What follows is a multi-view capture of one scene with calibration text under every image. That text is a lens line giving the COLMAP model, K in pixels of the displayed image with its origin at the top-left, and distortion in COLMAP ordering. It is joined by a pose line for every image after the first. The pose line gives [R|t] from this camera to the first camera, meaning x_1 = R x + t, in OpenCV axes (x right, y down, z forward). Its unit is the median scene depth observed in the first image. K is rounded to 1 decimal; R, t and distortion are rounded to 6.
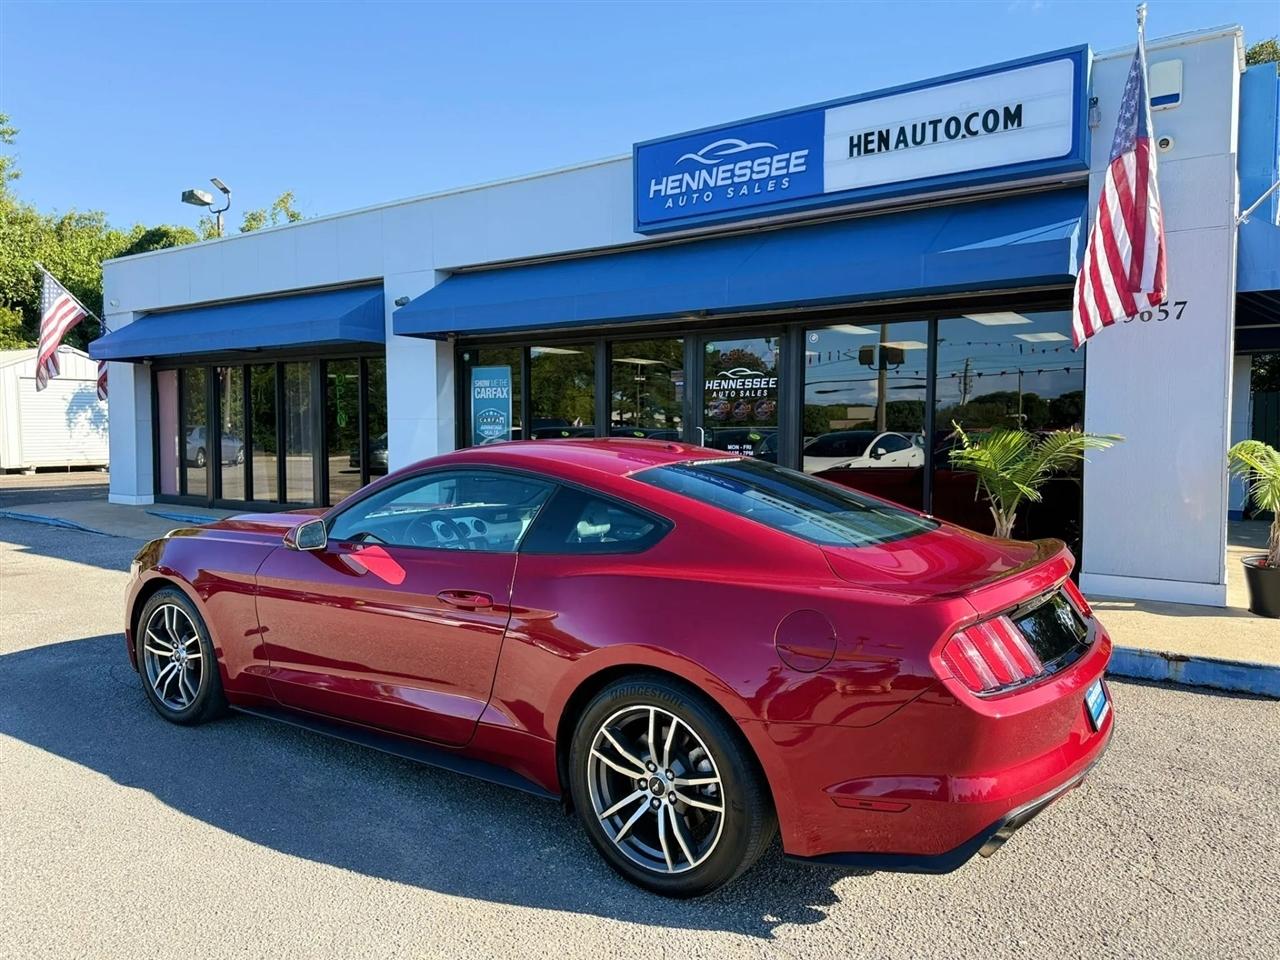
lens RADIAL K [[906.6, 0, 641.8], [0, 906.6, 487.2], [0, 0, 1]] dist [0.032494, -0.038257]
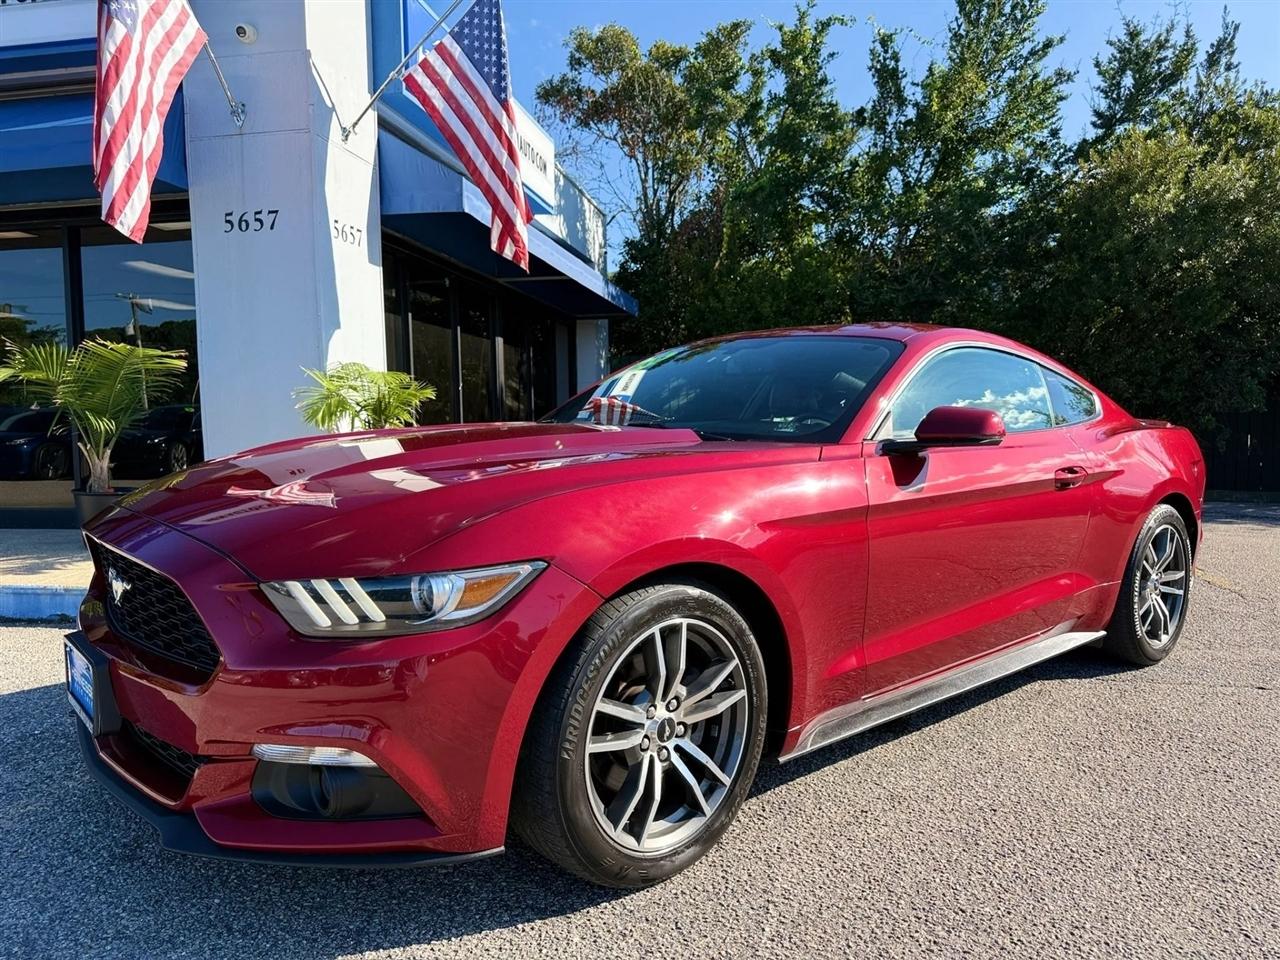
lens RADIAL K [[910.7, 0, 643.6], [0, 910.7, 484.1], [0, 0, 1]] dist [0.017609, -0.021578]
pose [[0.912390, -0.040560, 0.407307, 0.431365], [0.038589, 0.999170, 0.013055, 0.058584], [-0.407498, 0.003806, 0.913198, 0.009233]]
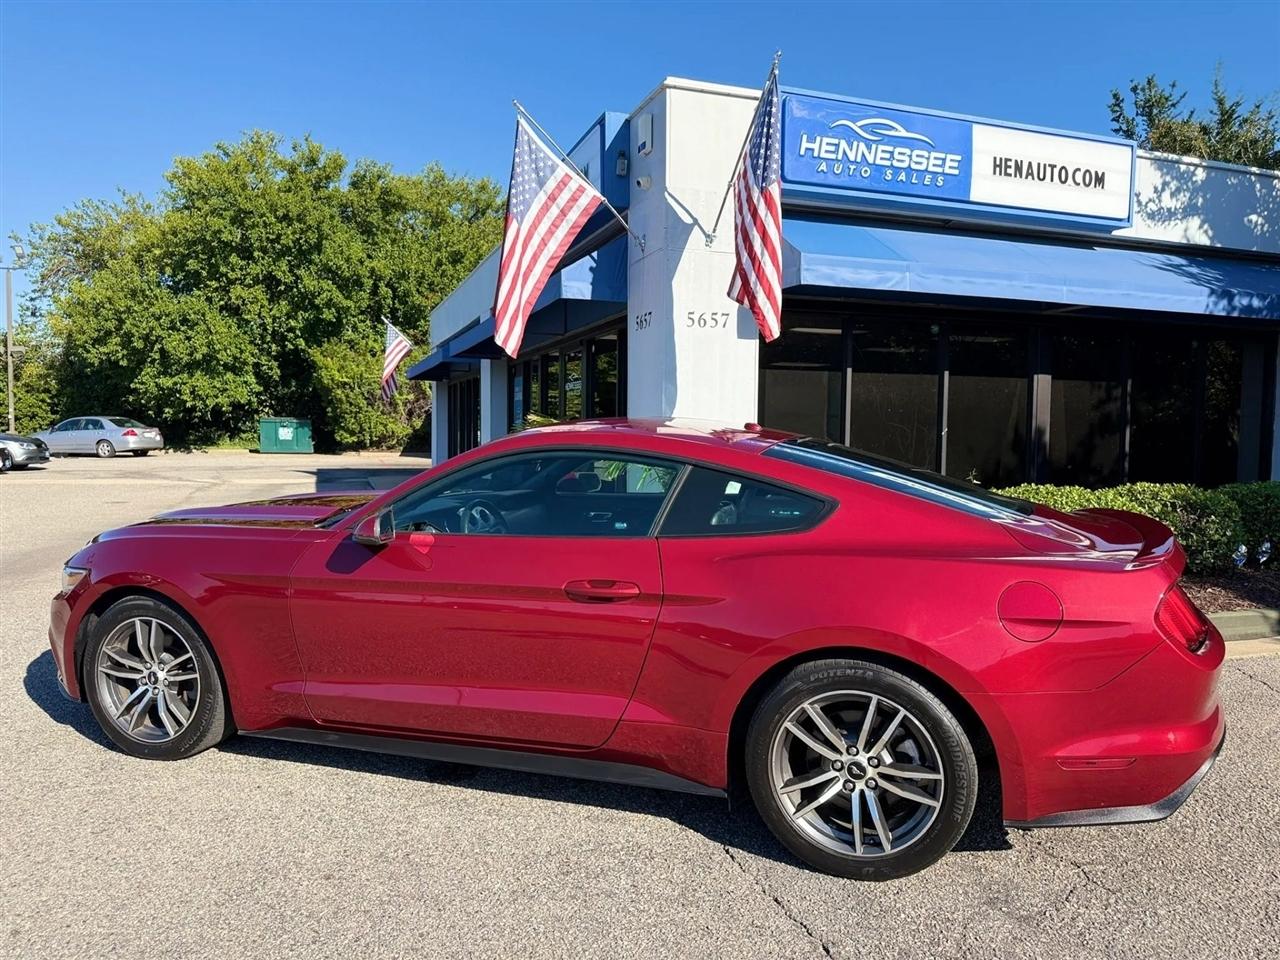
lens RADIAL K [[910.1, 0, 639.3], [0, 910.1, 481.5], [0, 0, 1]] dist [0.023984, -0.029089]
pose [[0.812771, 0.035535, -0.581498, 1.025997], [-0.042776, 0.999084, 0.001264, 0.019067], [0.581010, 0.023847, 0.813547, 0.004138]]
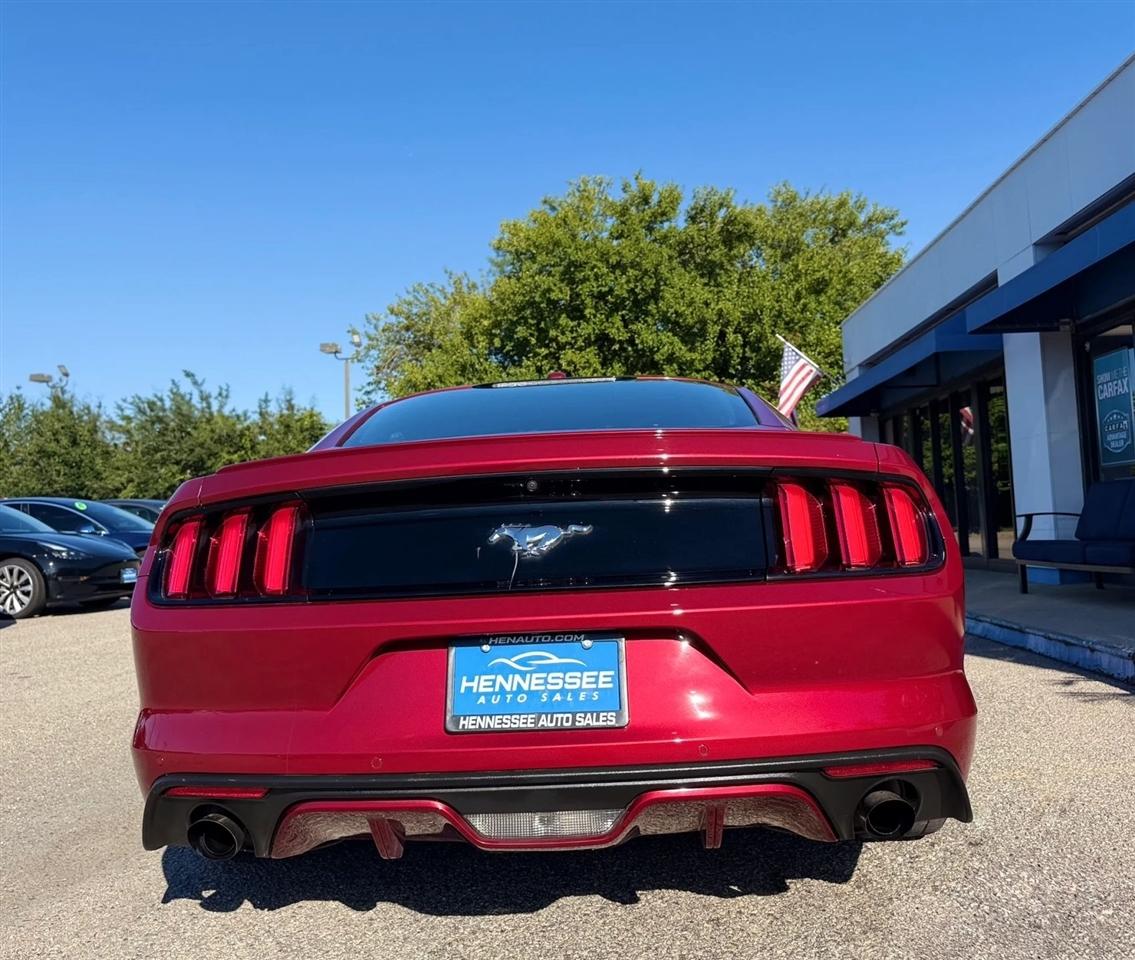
lens RADIAL K [[1010.9, 0, 556.7], [0, 1010.9, 434.1], [0, 0, 1]] dist [0.160478, -0.315103]
pose [[0.516610, -0.101204, -0.850218, 0.398983], [-0.018671, 0.991422, -0.129357, 0.061810], [0.856017, 0.082702, 0.510290, 0.266025]]
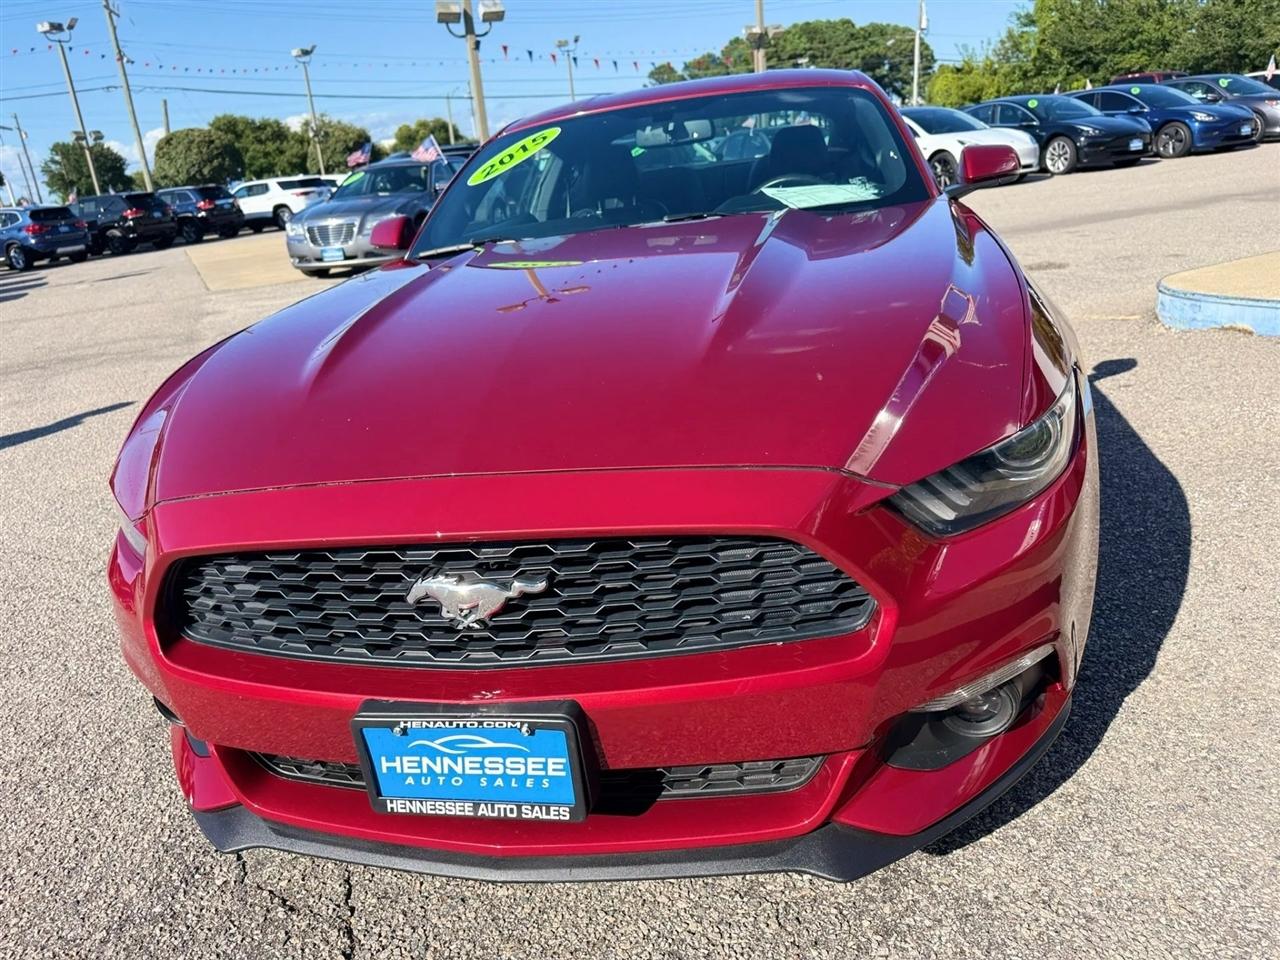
lens RADIAL K [[932.7, 0, 639.0], [0, 932.7, 482.2], [0, 0, 1]] dist [-0.003627, -0.001241]
pose [[-0.474540, 0.329099, -0.816398, 1.253643], [0.040205, 0.934614, 0.353384, 0.007433], [0.879315, 0.134871, -0.456743, 0.606101]]
